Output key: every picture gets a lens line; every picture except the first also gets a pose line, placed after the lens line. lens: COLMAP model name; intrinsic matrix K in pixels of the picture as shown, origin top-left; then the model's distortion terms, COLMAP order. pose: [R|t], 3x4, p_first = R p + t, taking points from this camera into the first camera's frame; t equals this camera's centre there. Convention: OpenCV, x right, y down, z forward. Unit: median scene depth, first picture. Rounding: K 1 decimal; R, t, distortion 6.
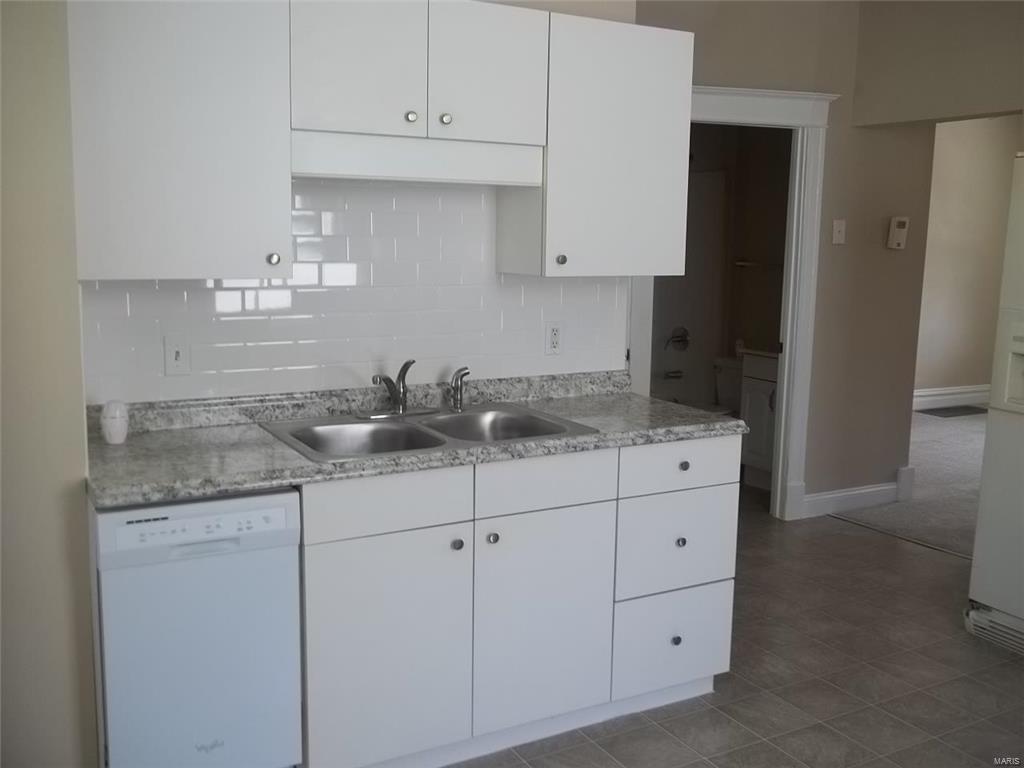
lens RADIAL K [[968.4, 0, 512.0], [0, 968.4, 384.0], [0, 0, 1]] dist [-0.009839, -0.004994]
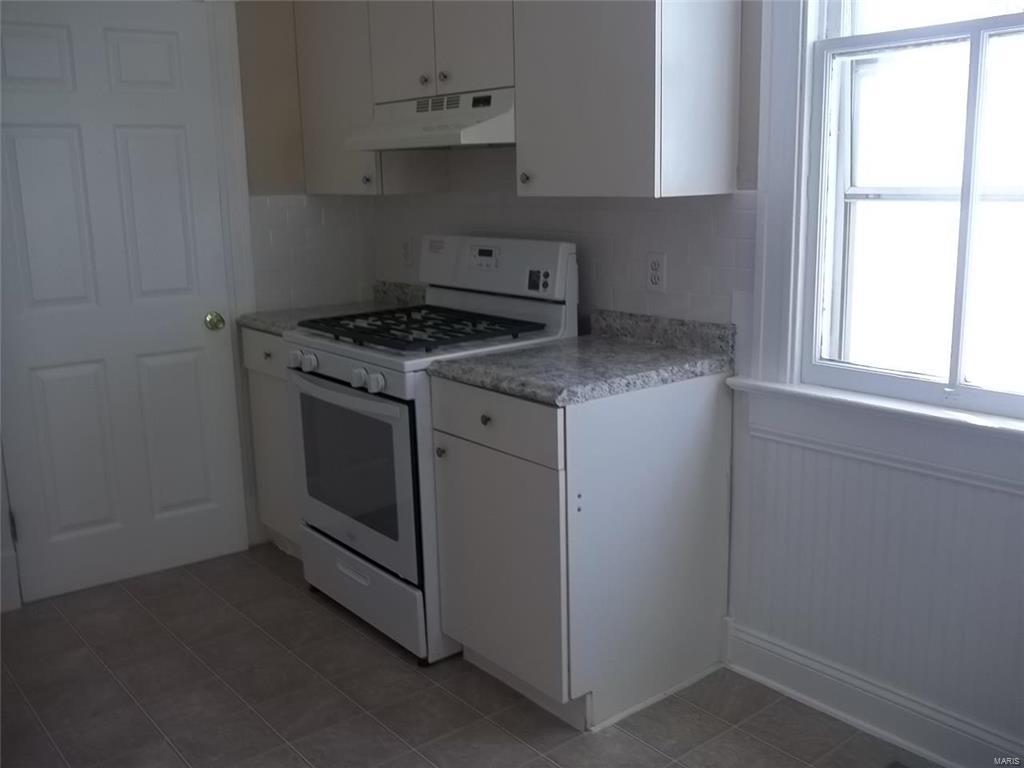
lens RADIAL K [[968.4, 0, 512.0], [0, 968.4, 384.0], [0, 0, 1]] dist [-0.009839, -0.004994]
pose [[0.168870, 0.184995, -0.968122, 0.850070], [-0.123190, 0.978488, 0.165488, -0.077037], [0.977910, 0.091317, 0.188027, 0.730818]]
